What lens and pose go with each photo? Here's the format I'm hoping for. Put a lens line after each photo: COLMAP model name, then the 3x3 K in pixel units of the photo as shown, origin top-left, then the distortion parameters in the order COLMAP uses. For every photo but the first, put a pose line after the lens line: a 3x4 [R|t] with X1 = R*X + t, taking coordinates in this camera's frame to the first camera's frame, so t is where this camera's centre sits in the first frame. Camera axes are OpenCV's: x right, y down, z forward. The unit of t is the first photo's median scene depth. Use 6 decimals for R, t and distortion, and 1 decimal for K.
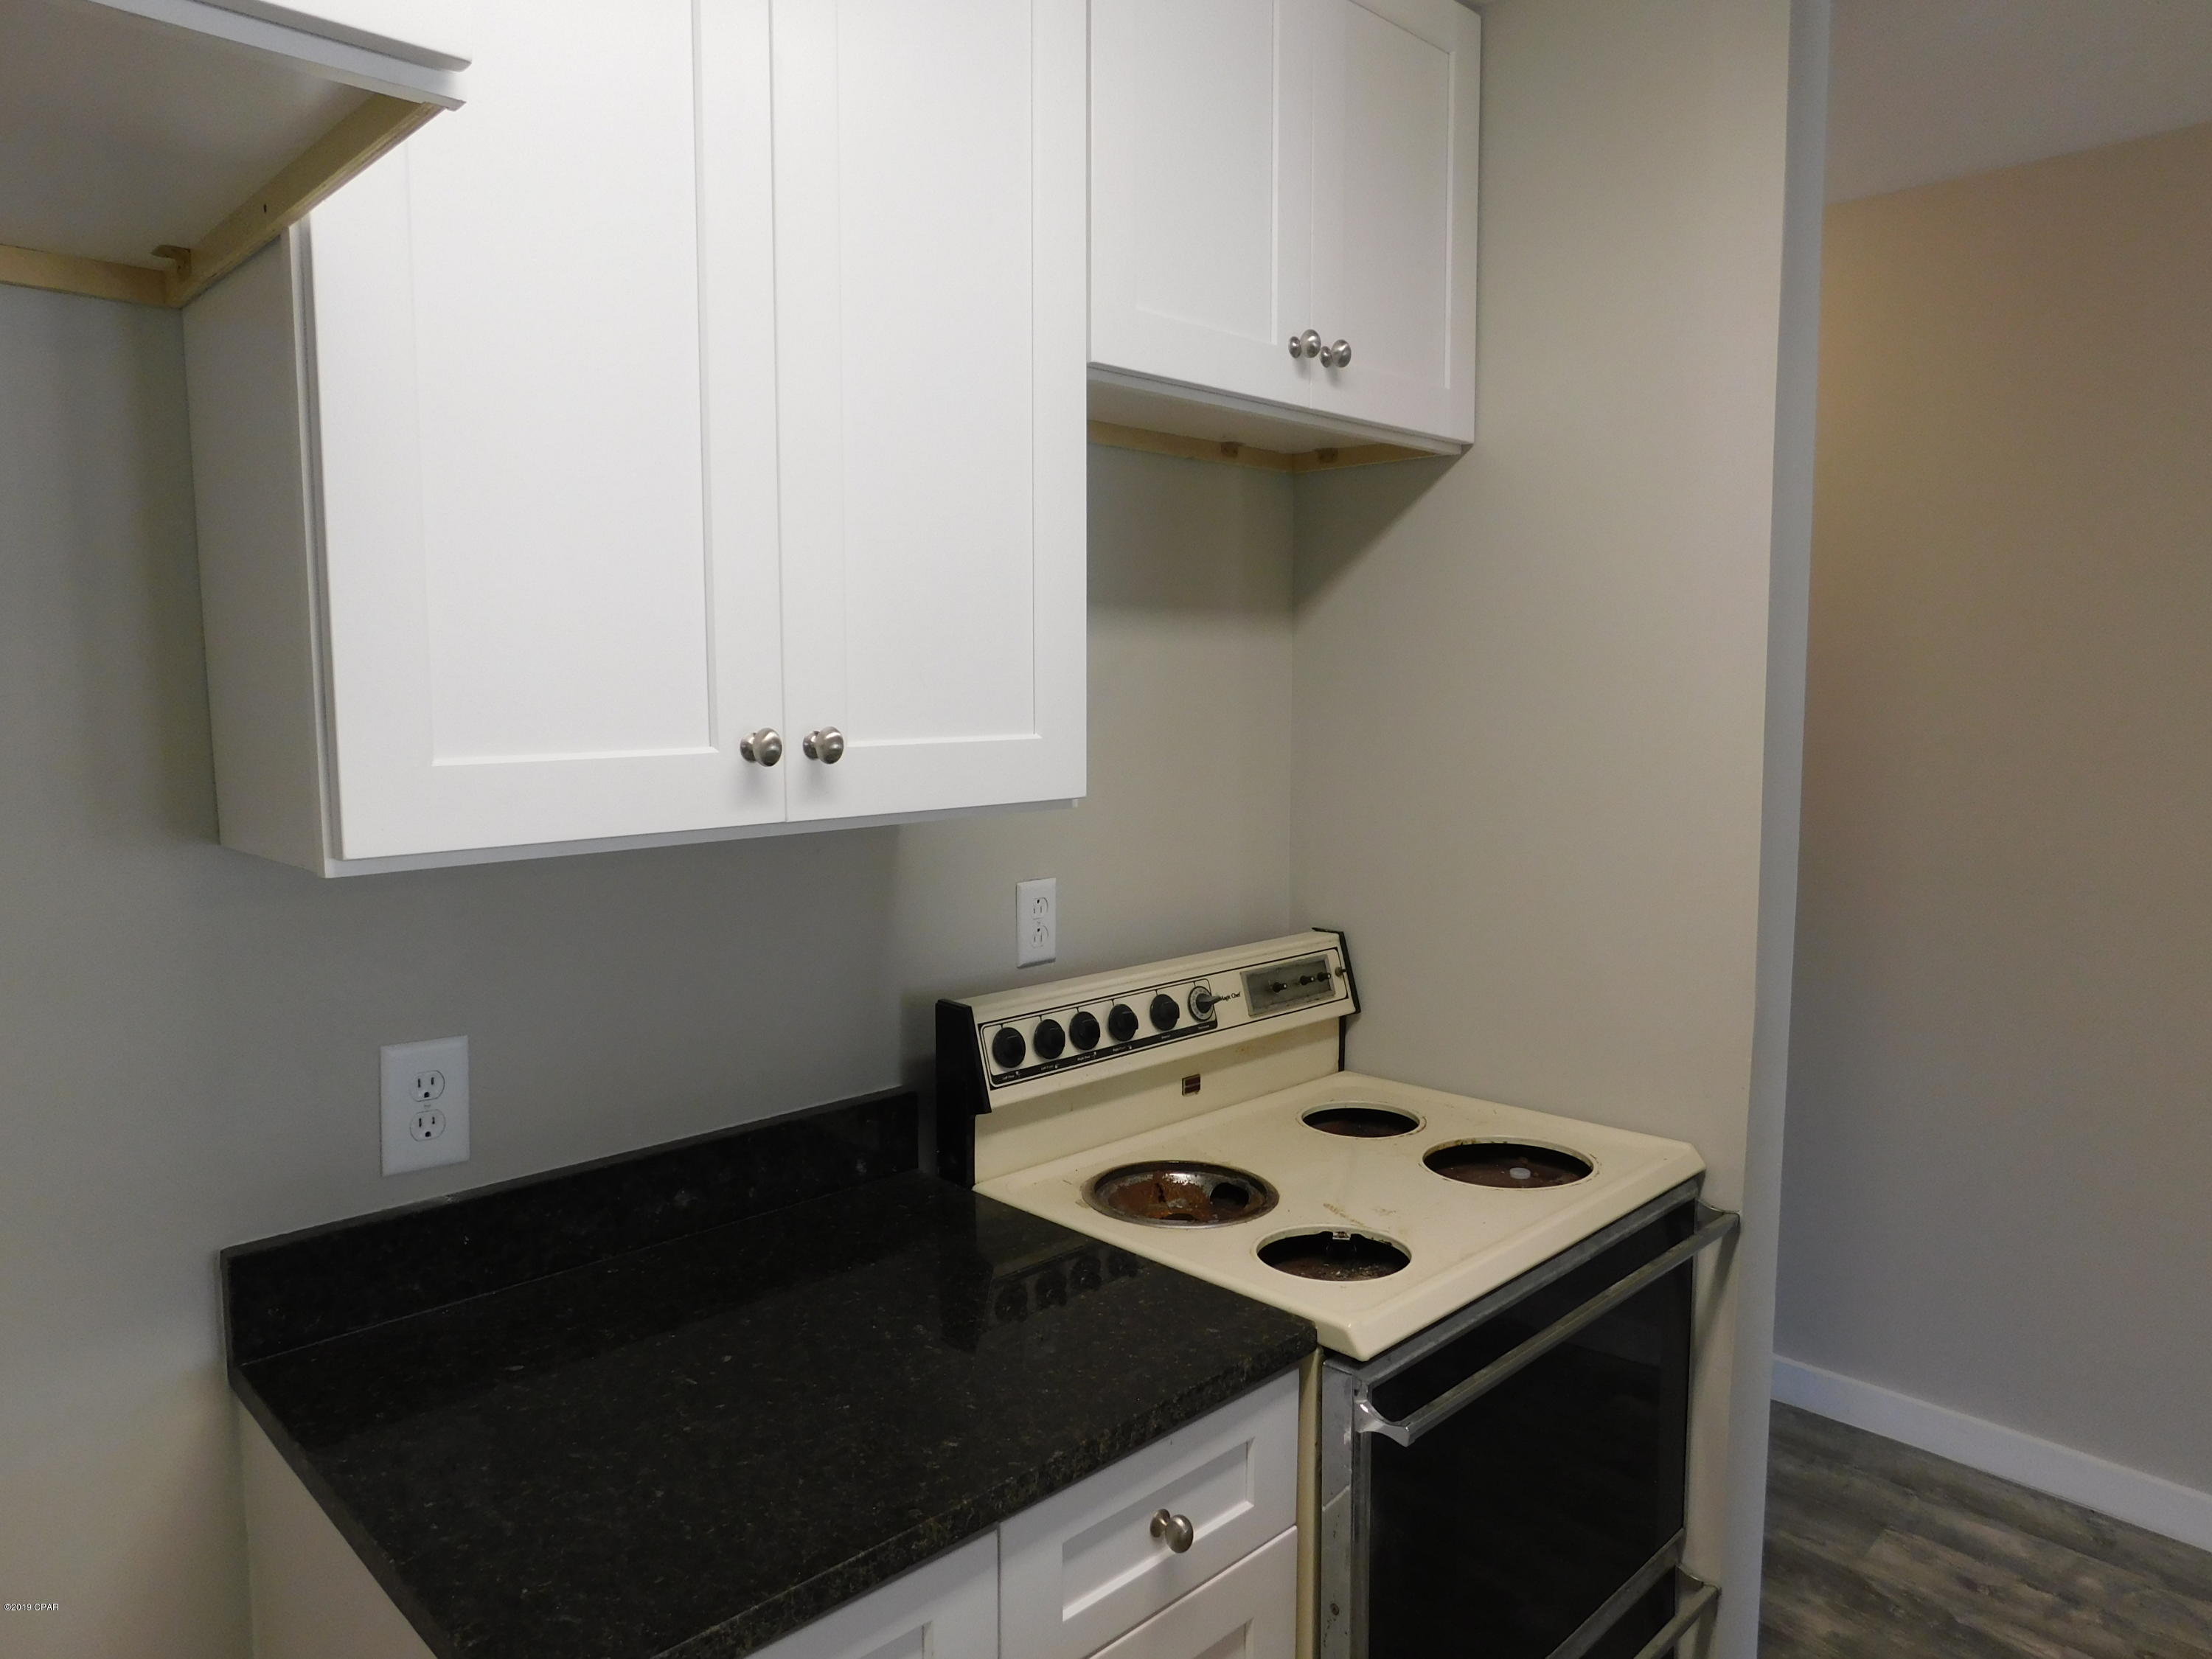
lens RADIAL K [[1462.5, 0, 1104.5], [0, 1462.5, 823.9], [0, 0, 1]] dist [-0.070611, 0.056569]
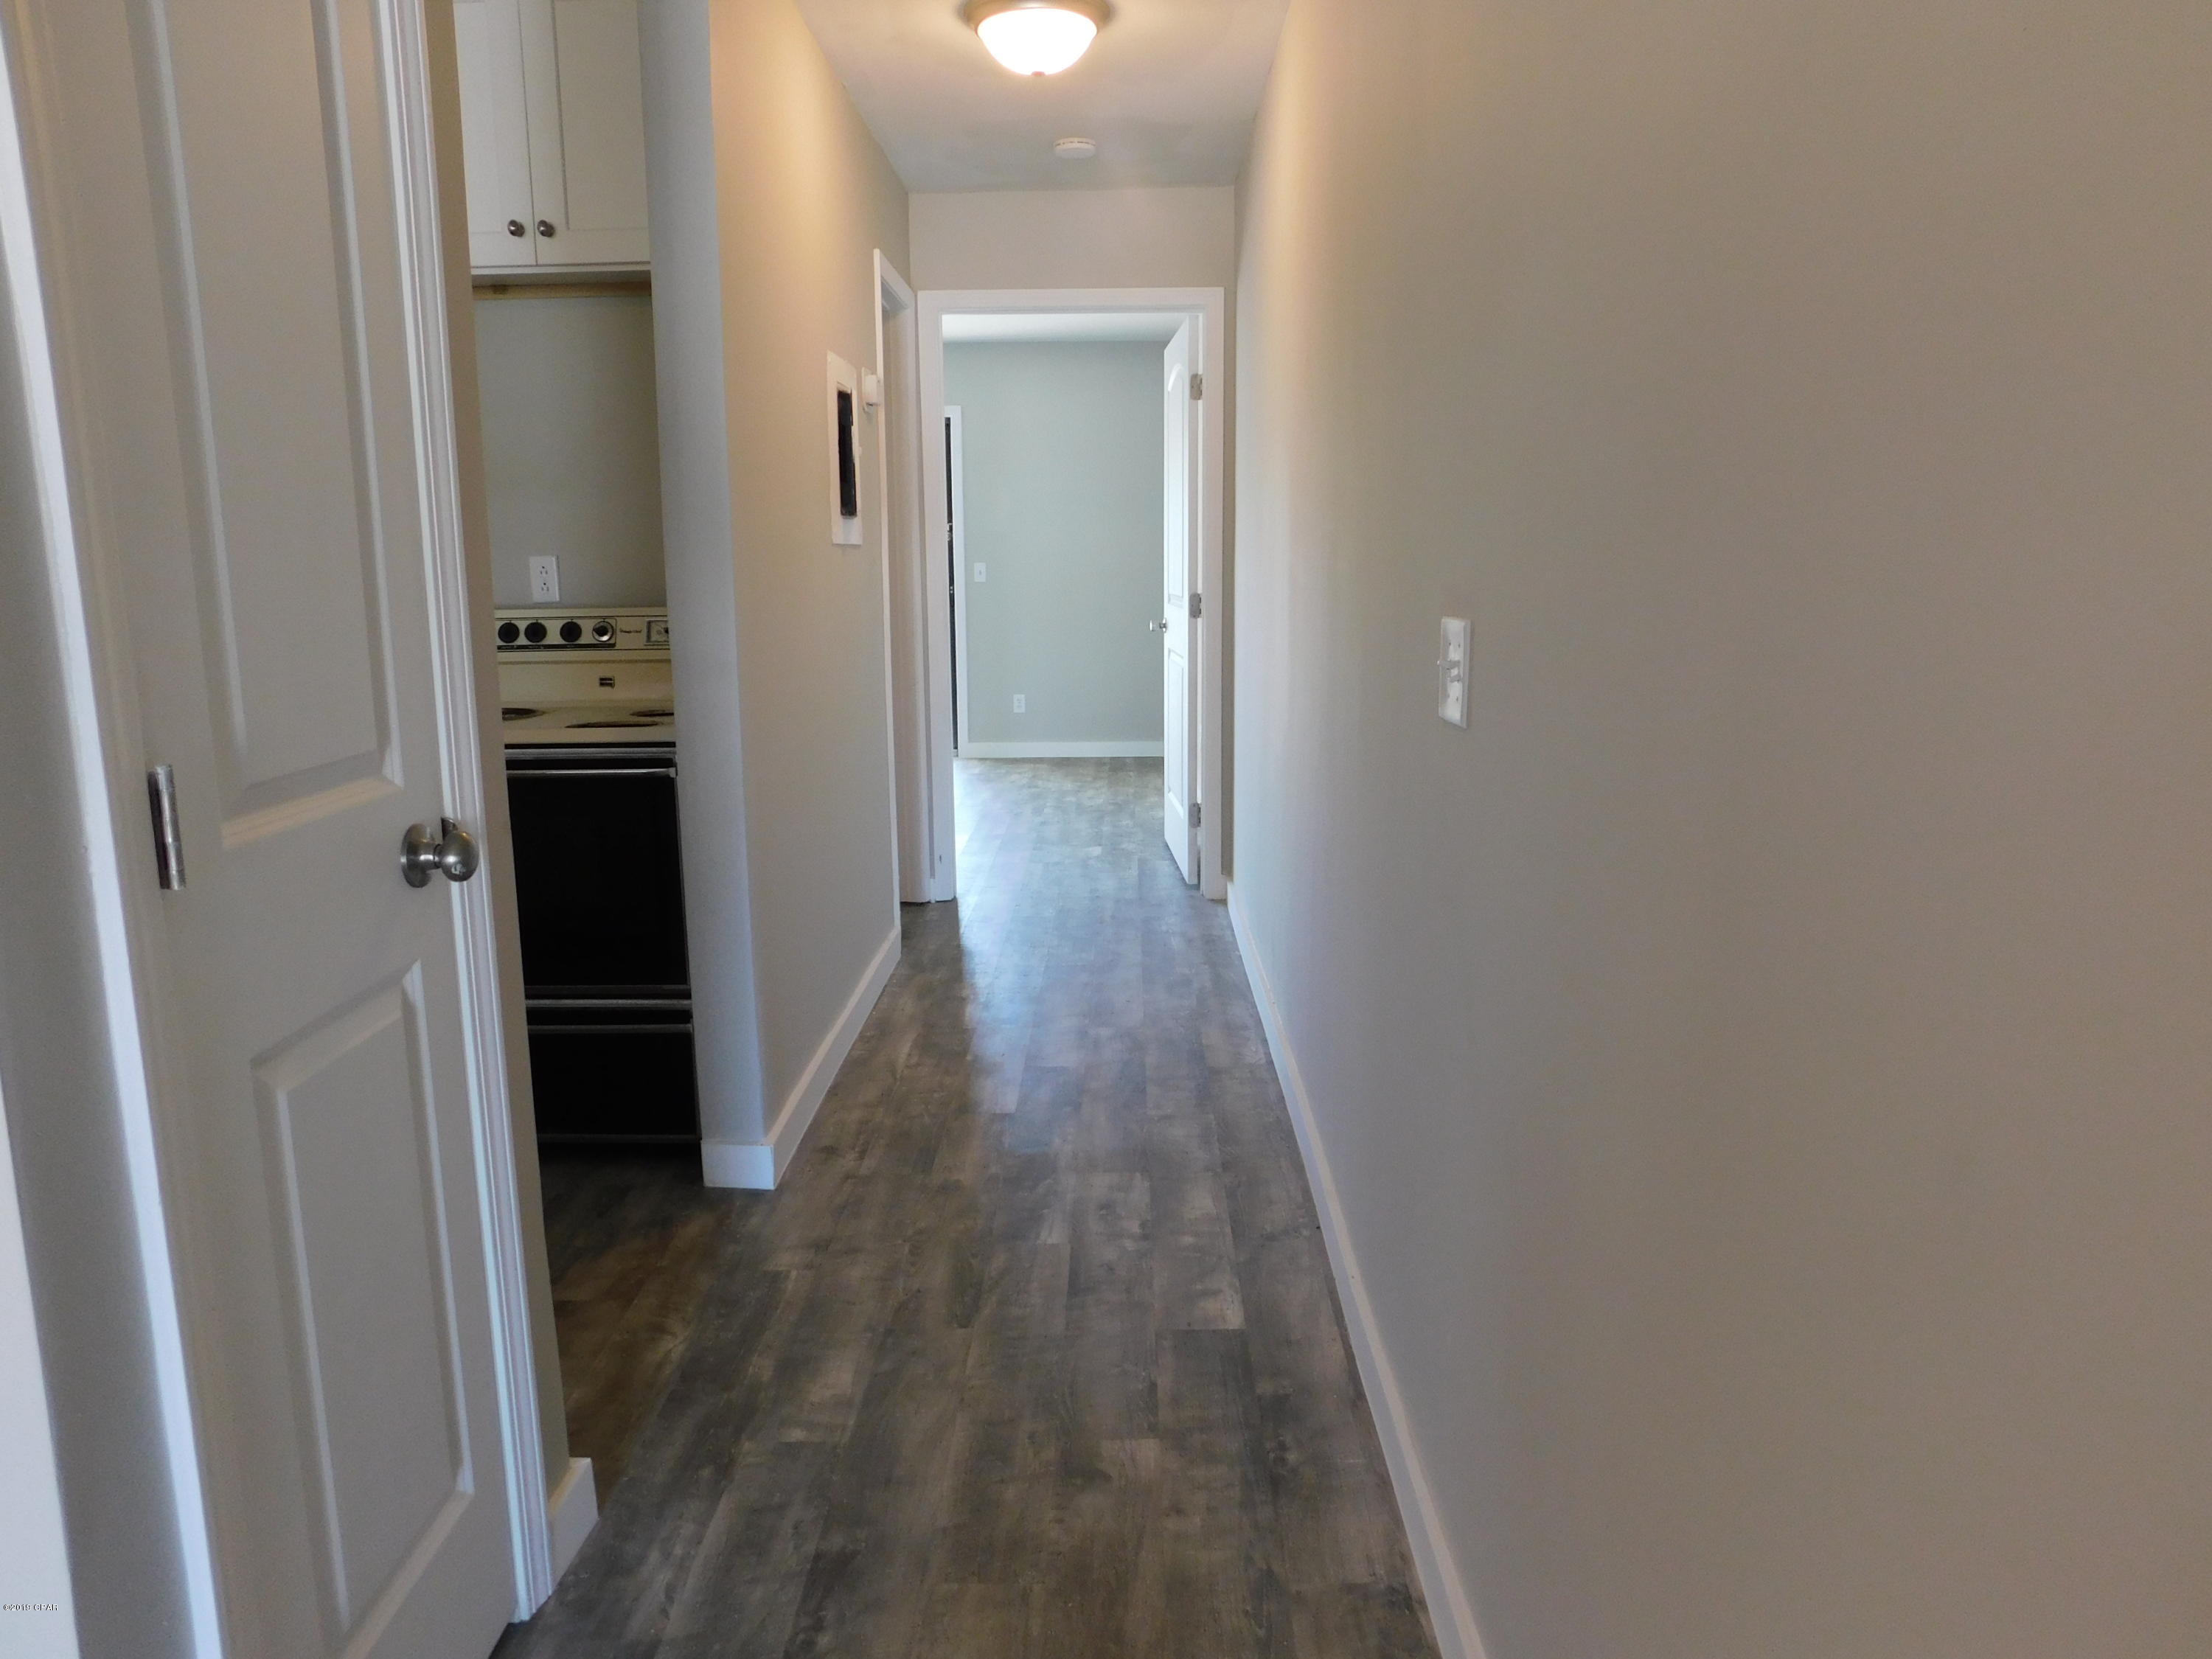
lens RADIAL K [[1462.5, 0, 1104.5], [0, 1462.5, 823.9], [0, 0, 1]] dist [-0.070611, 0.056569]
pose [[0.699291, 0.123572, -0.704075, 1.827778], [-0.063087, 0.991770, 0.111408, 0.132143], [0.712048, -0.033489, 0.701332, 0.258533]]
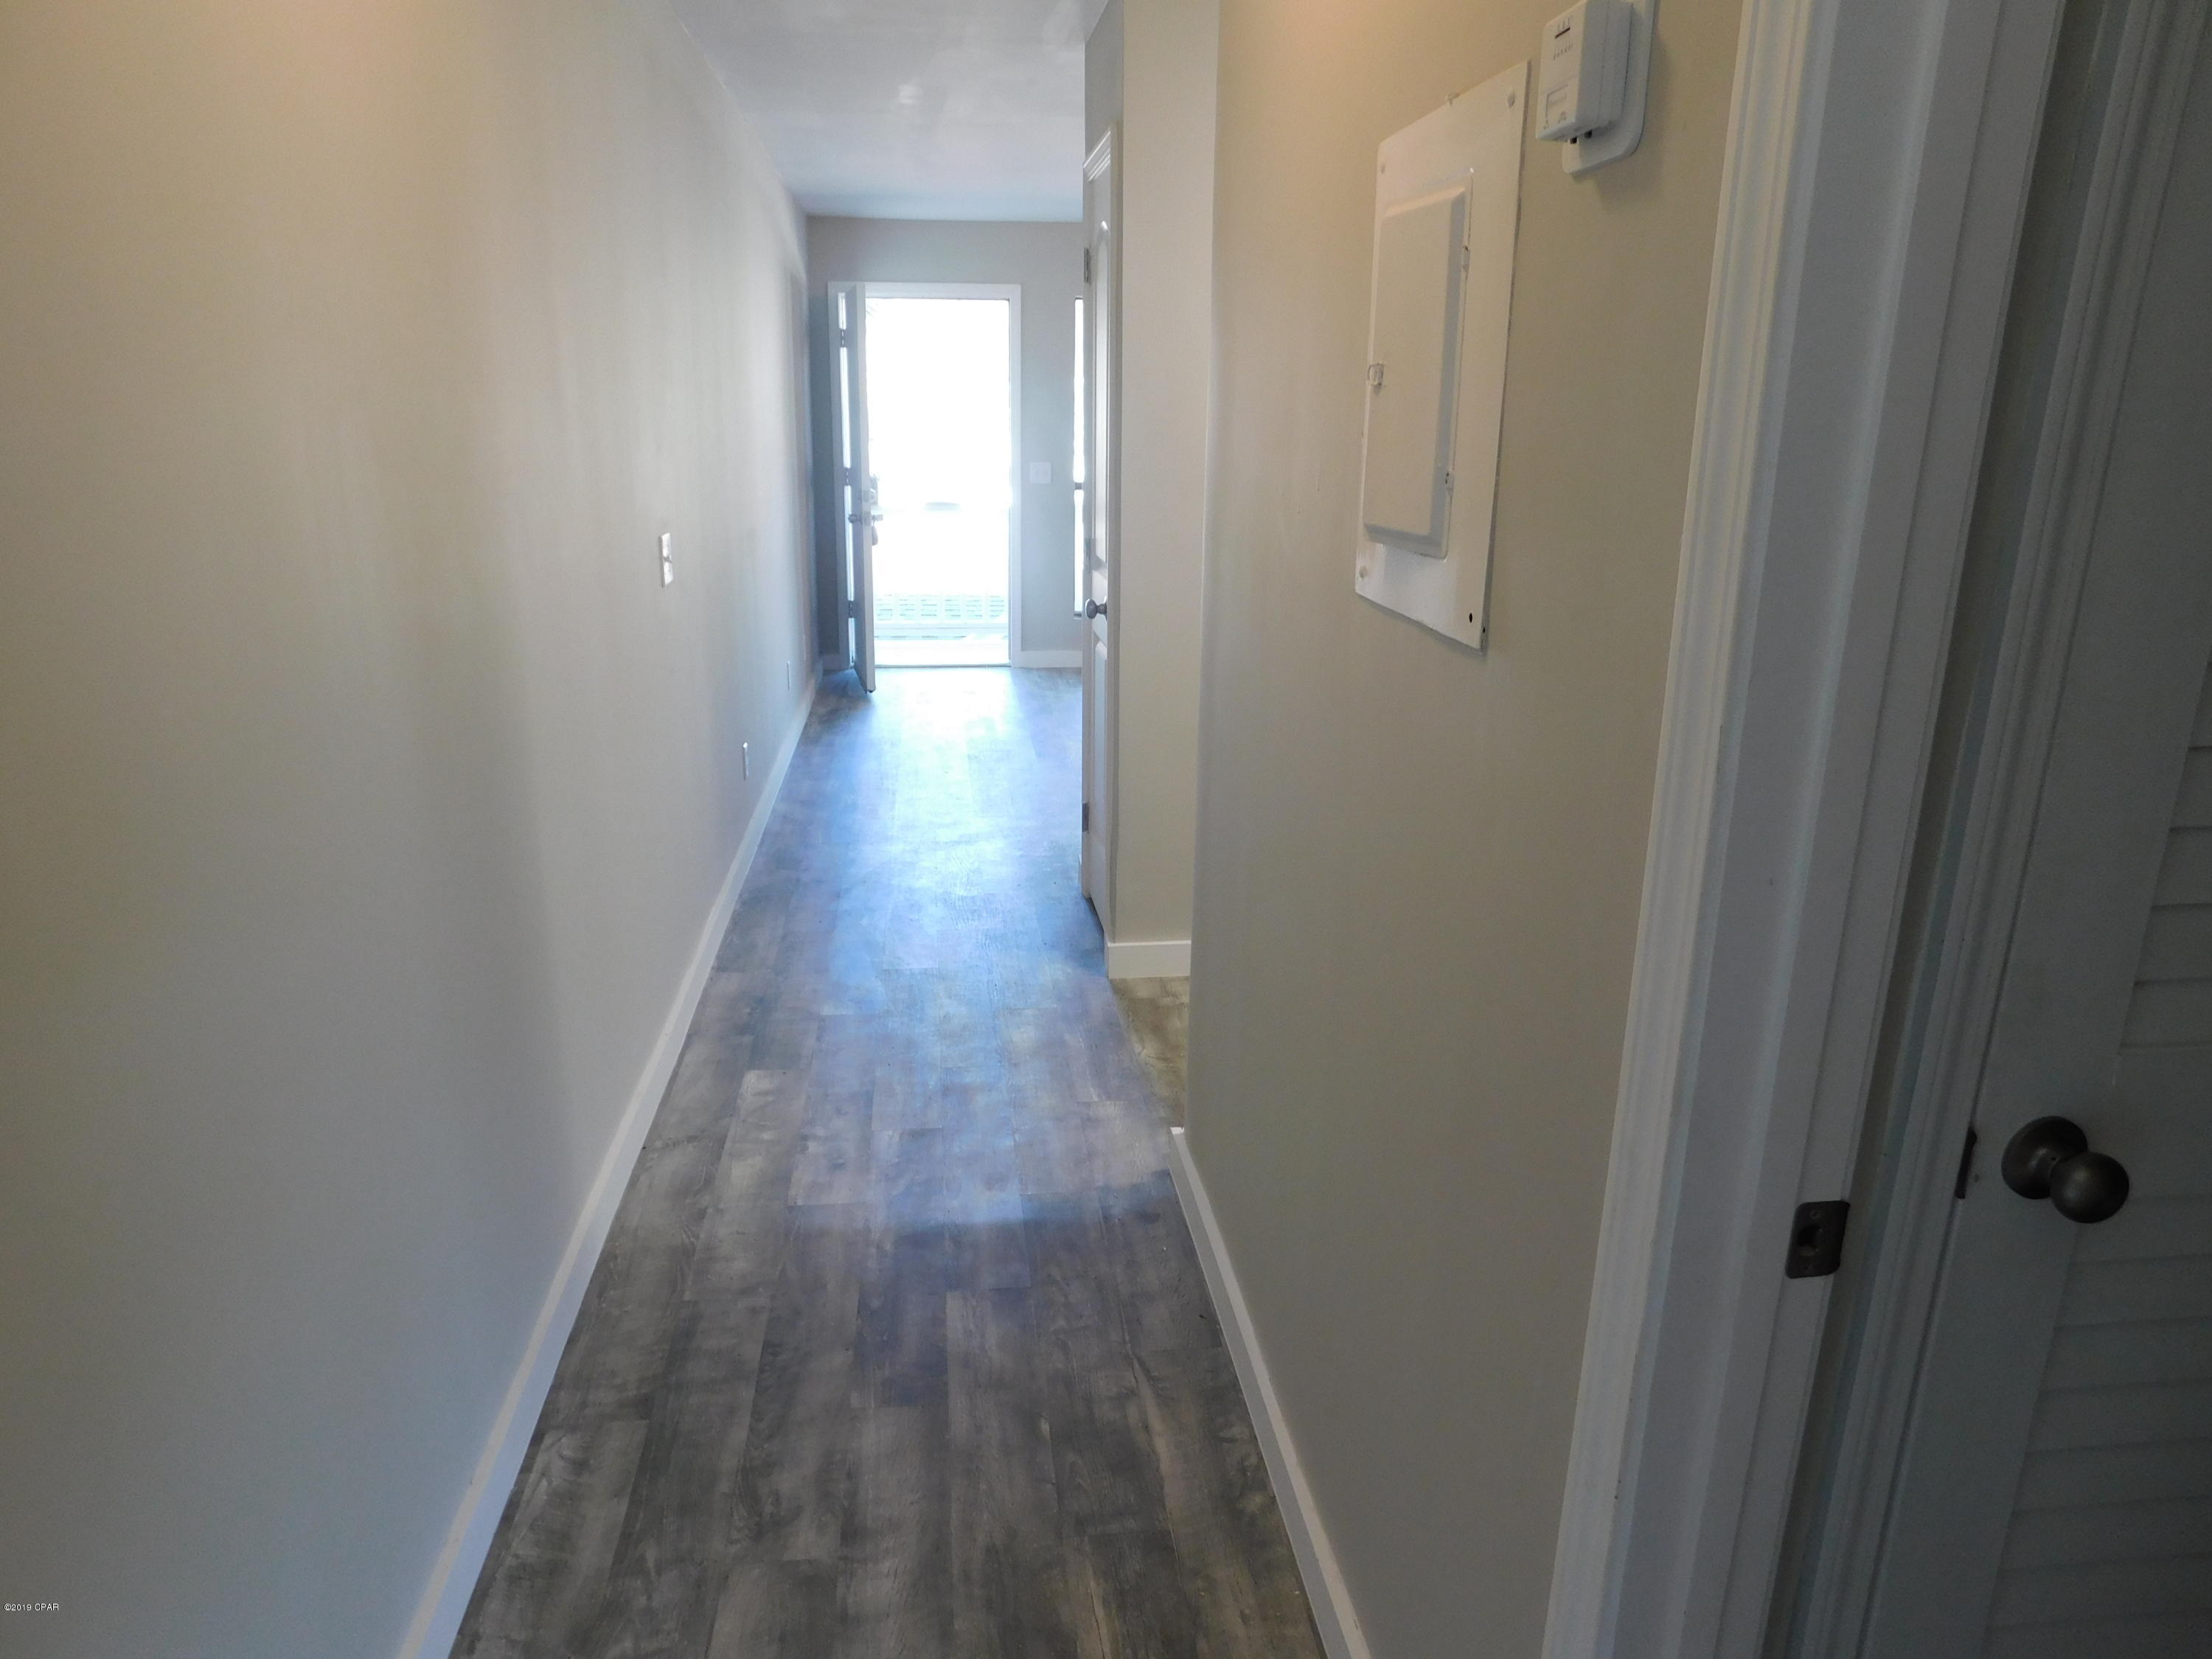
lens RADIAL K [[1462.5, 0, 1104.5], [0, 1462.5, 823.9], [0, 0, 1]] dist [-0.070611, 0.056569]
pose [[-0.786145, -0.182551, 0.590467, -0.299490], [0.049973, 0.933480, 0.355132, -0.195884], [-0.616019, 0.308692, -0.724727, 2.176866]]
